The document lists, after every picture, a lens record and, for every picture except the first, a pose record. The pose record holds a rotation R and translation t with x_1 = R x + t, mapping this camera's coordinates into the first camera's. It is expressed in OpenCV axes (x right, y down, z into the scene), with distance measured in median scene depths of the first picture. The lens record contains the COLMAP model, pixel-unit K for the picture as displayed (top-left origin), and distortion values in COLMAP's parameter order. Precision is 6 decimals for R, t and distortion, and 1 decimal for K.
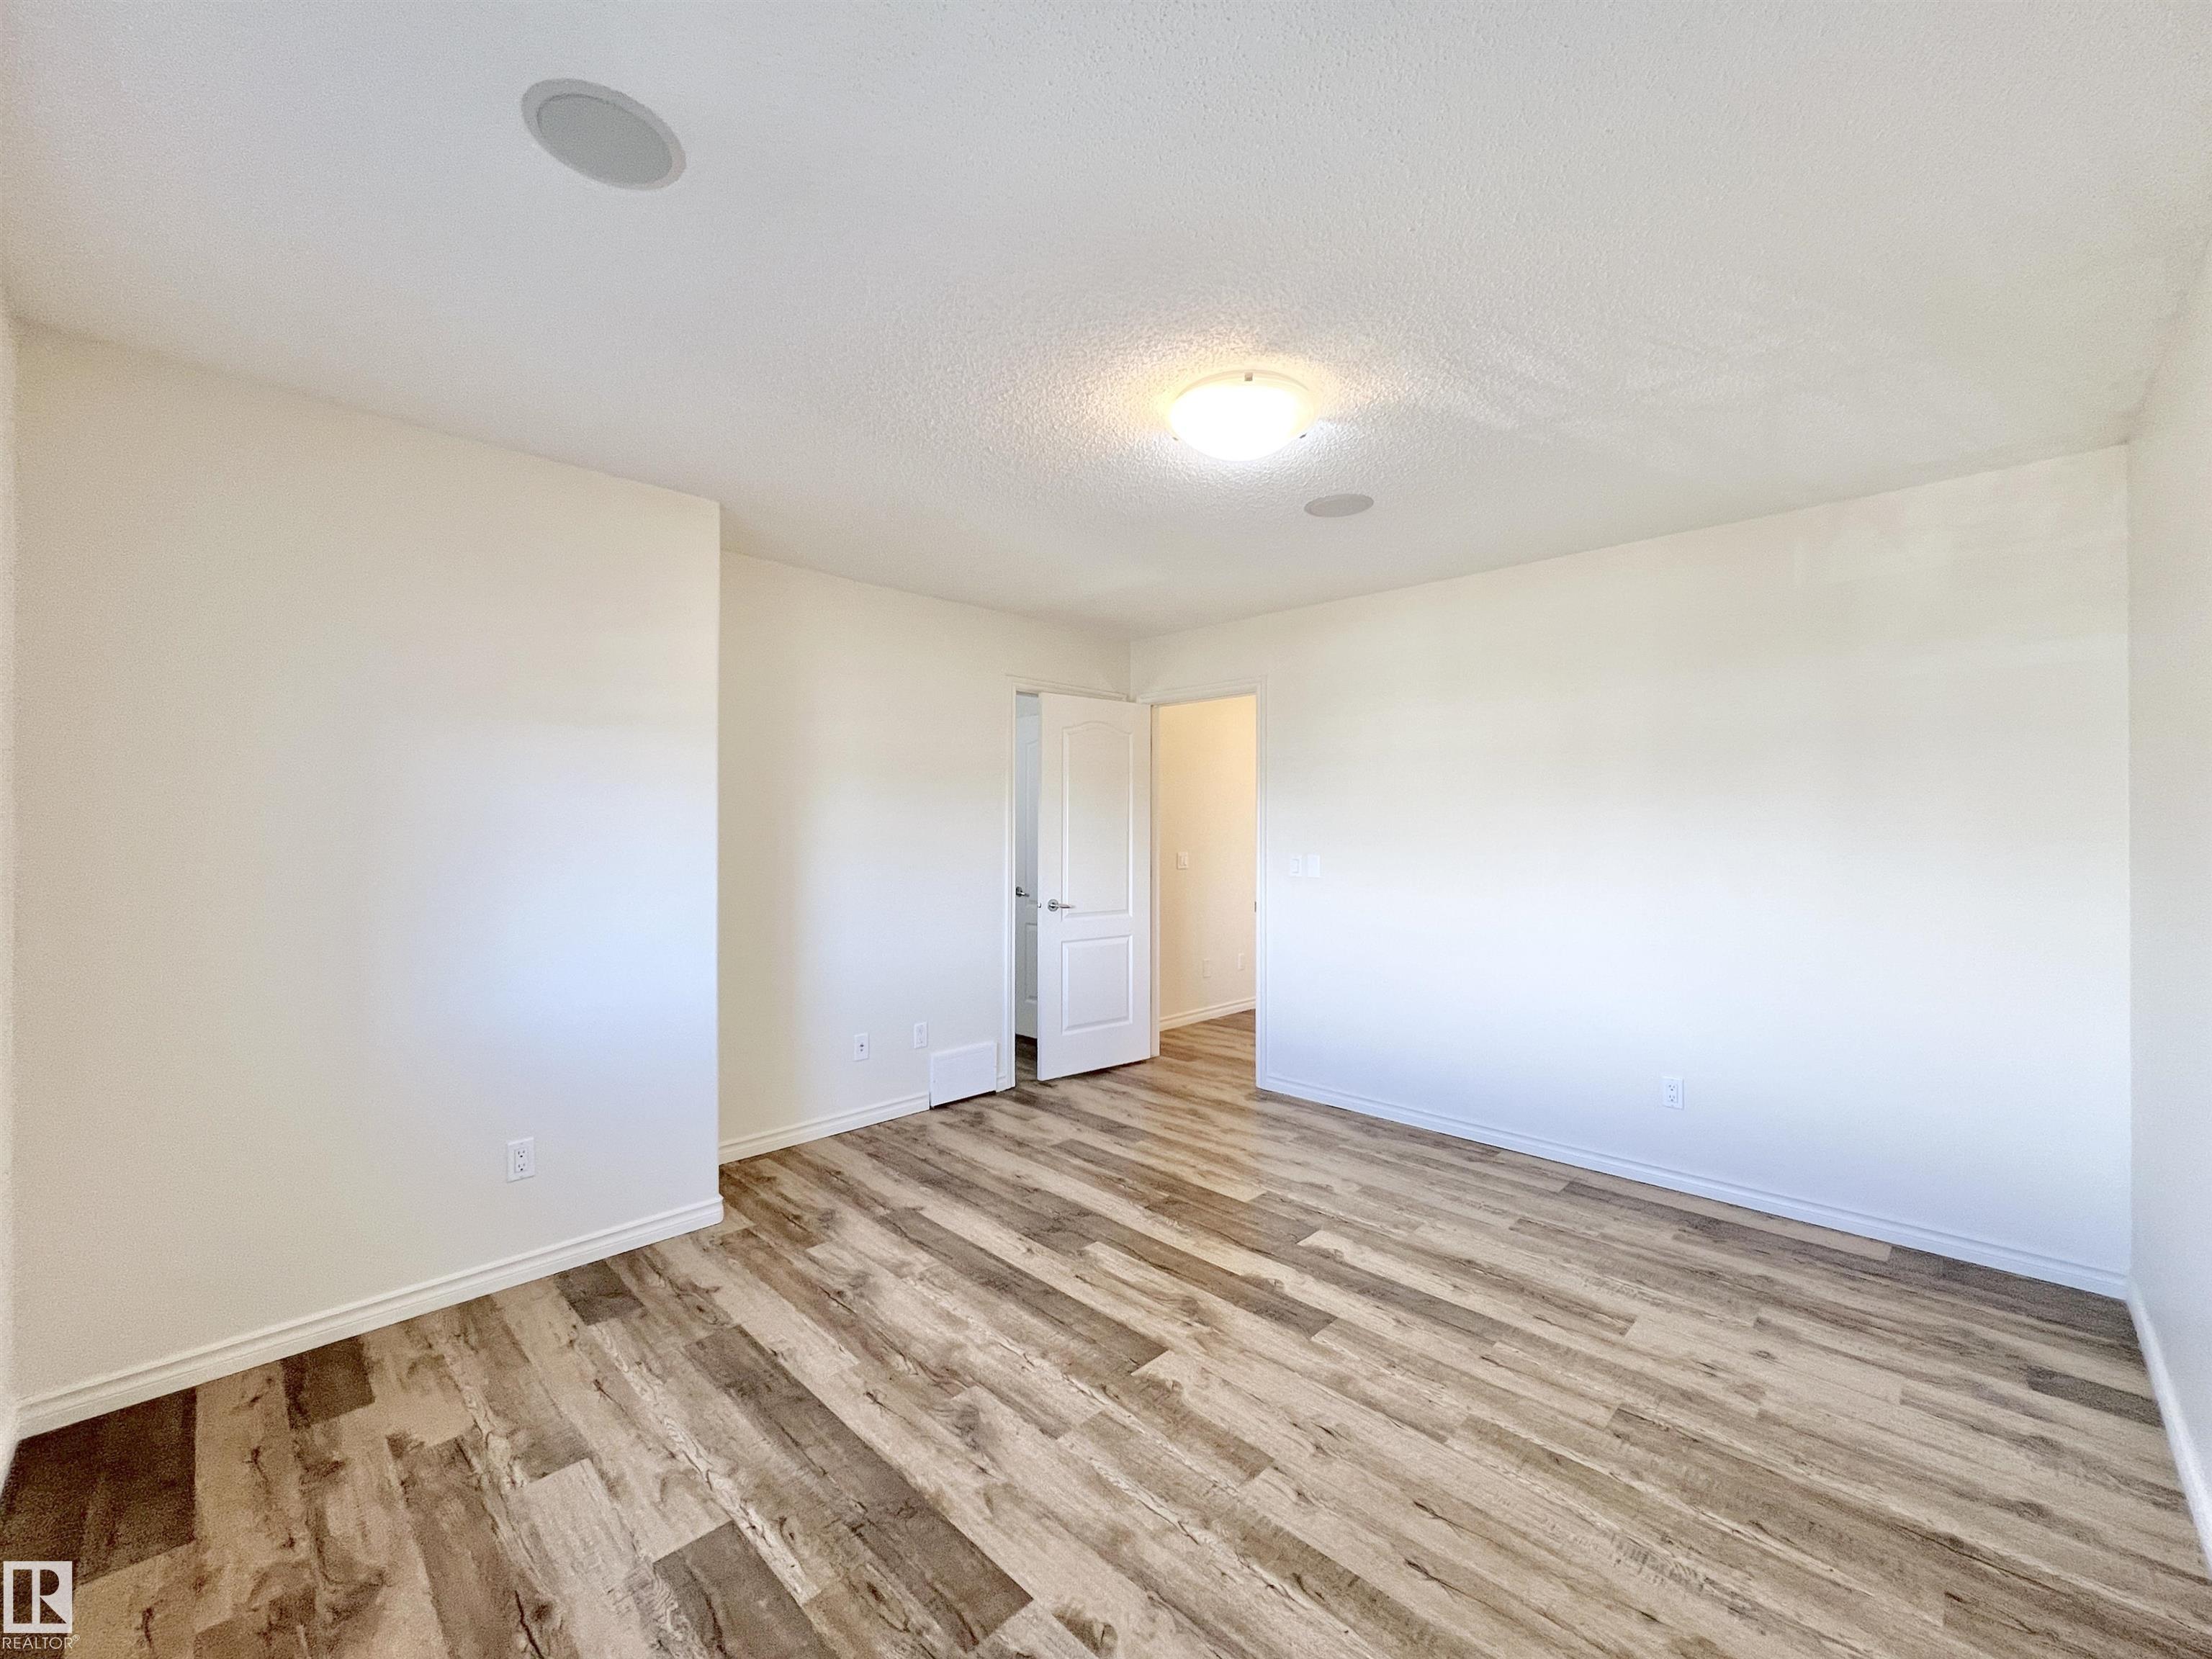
lens RADIAL K [[899.2, 0, 1111.5], [0, 899.2, 827.4], [0, 0, 1]] dist [-0.002783, 0.000884]
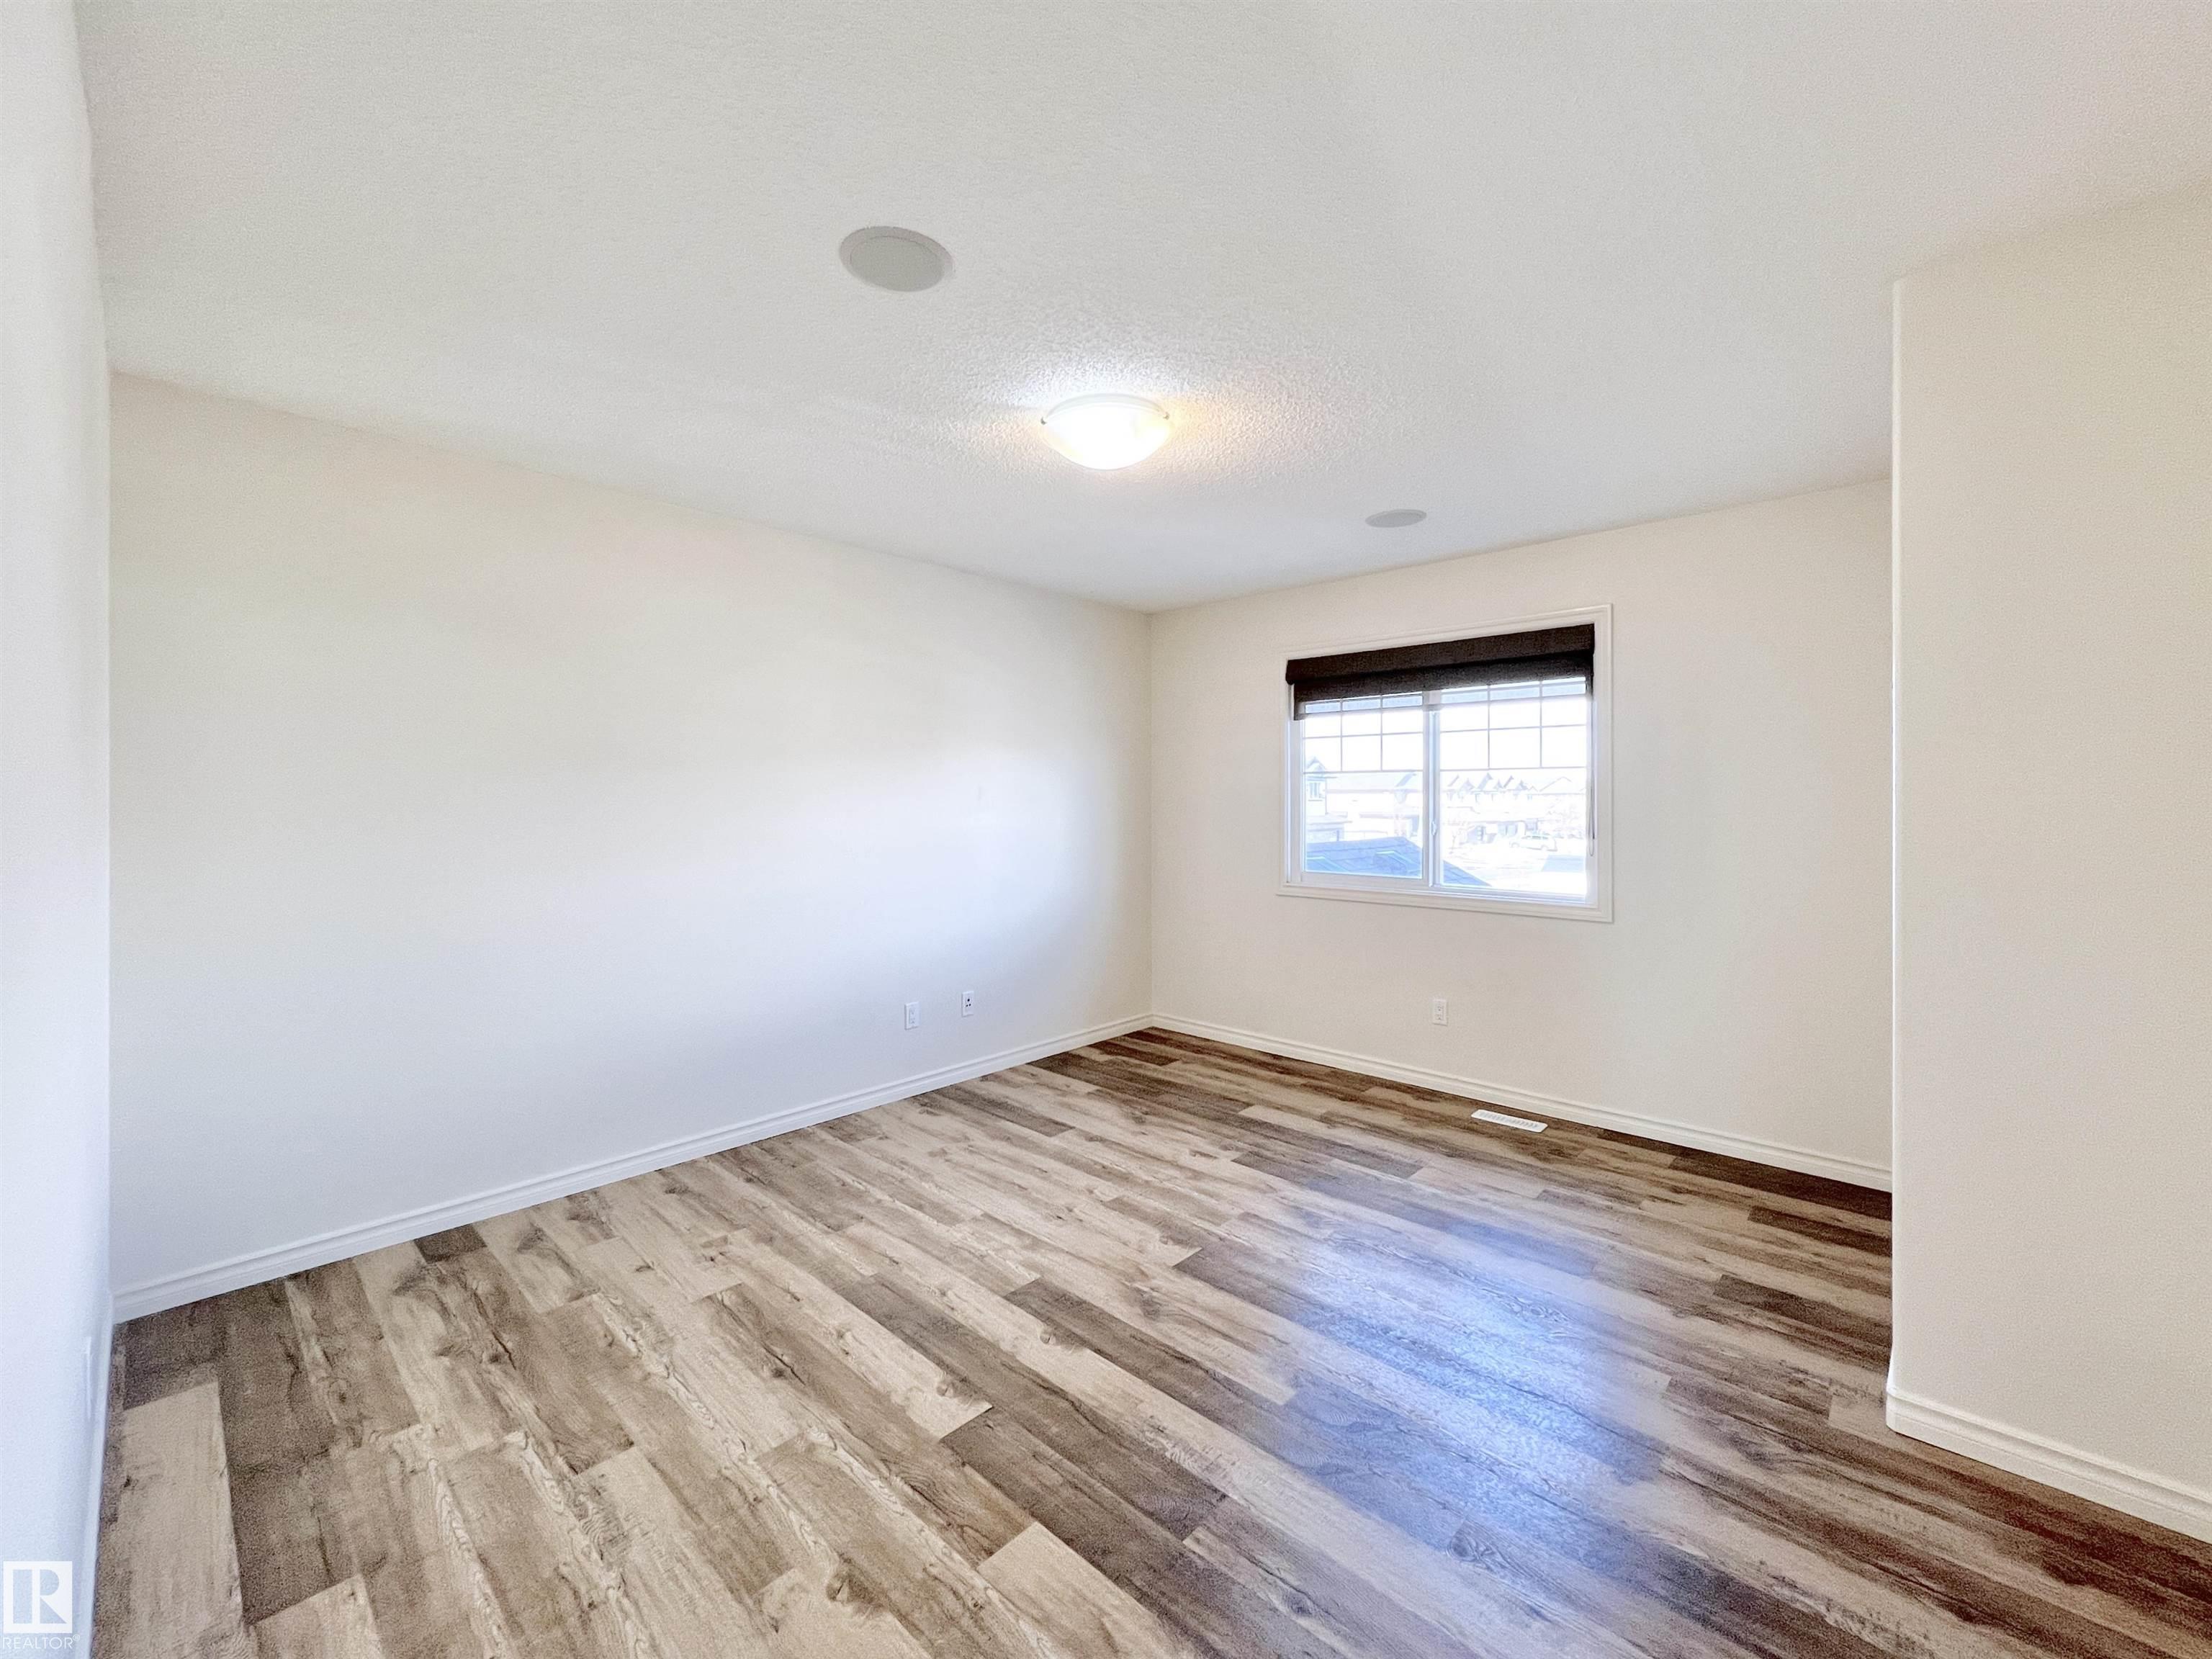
lens RADIAL K [[899.2, 0, 1111.5], [0, 899.2, 827.4], [0, 0, 1]] dist [-0.002783, 0.000884]
pose [[-0.999791, -0.000207, -0.020425, 0.158270], [-0.000818, 0.999553, 0.029885, 0.000602], [0.020409, 0.029895, -0.999345, 2.056264]]
